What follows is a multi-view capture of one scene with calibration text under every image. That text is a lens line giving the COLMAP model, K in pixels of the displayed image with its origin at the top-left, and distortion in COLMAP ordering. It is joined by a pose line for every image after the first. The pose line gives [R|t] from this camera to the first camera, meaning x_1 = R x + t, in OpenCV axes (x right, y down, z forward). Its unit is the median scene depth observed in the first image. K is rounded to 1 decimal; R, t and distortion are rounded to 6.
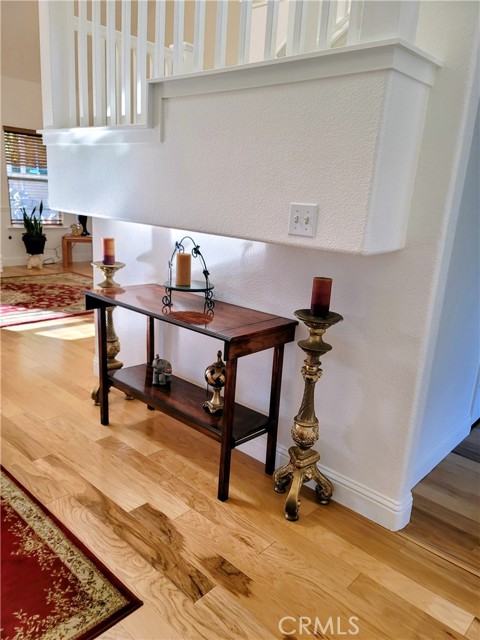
lens RADIAL K [[480.3, 0, 240.0], [0, 480.3, 320.0], [0, 0, 1]] dist [0.063291, -0.039249]
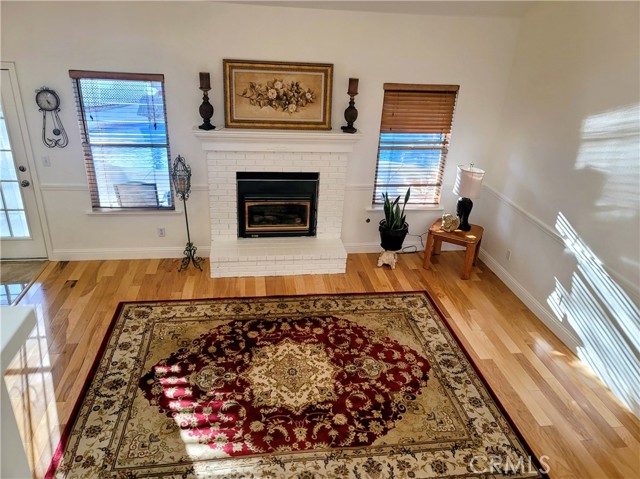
lens RADIAL K [[480.3, 0, 324.5], [0, 480.3, 235.1], [0, 0, 1]] dist [0.063291, -0.039249]
pose [[0.779416, 0.246634, -0.575919, -0.072684], [-0.167481, 0.967822, 0.187805, -0.291246], [0.603706, -0.049922, 0.795642, 0.343546]]
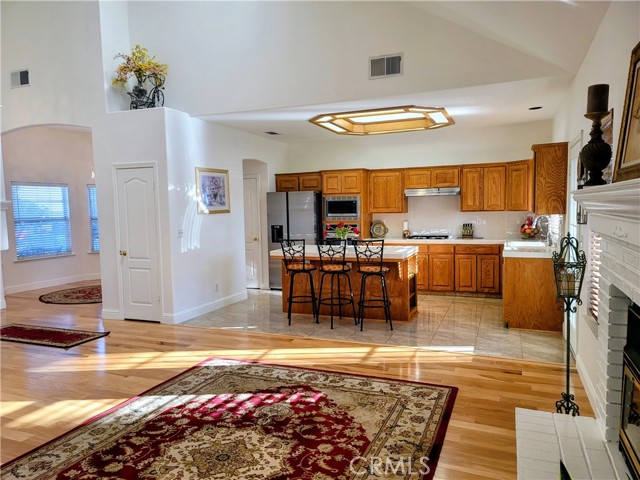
lens RADIAL K [[470.6, 0, 320.0], [0, 470.6, 240.0], [0, 0, 1]] dist [0.090017, -0.092154]
pose [[-0.938983, -0.015753, -0.343601, -0.310704], [-0.120496, 0.950714, 0.285698, -0.323637], [0.322166, 0.309668, -0.894603, 1.057755]]
